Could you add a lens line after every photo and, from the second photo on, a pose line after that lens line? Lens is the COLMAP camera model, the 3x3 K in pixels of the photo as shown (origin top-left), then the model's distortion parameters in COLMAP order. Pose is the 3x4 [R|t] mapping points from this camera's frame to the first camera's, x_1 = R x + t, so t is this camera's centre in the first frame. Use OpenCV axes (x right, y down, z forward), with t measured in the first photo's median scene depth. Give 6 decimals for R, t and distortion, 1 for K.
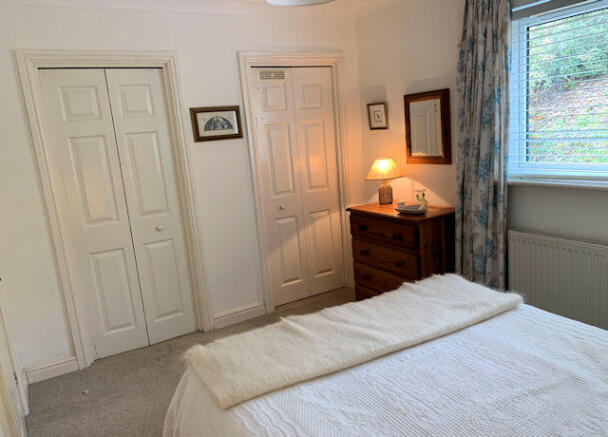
lens RADIAL K [[454.3, 0, 304.0], [0, 454.3, 218.5], [0, 0, 1]] dist [0.005505, -0.009810]
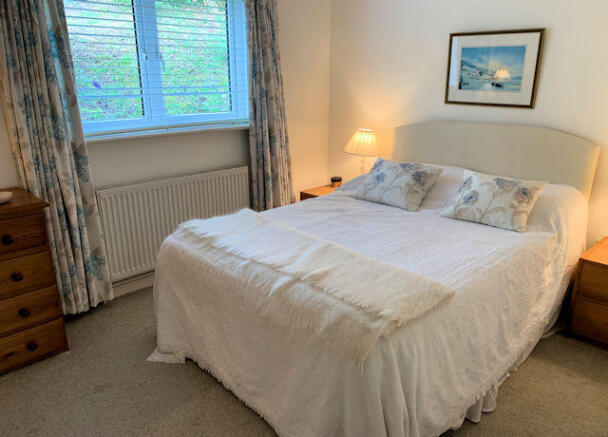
lens RADIAL K [[454.3, 0, 304.0], [0, 454.3, 218.5], [0, 0, 1]] dist [0.005505, -0.009810]
pose [[-0.230372, -0.208322, 0.950542, -0.886903], [0.209231, 0.943365, 0.257458, -0.116758], [-0.950343, 0.258194, -0.173738, 1.159654]]
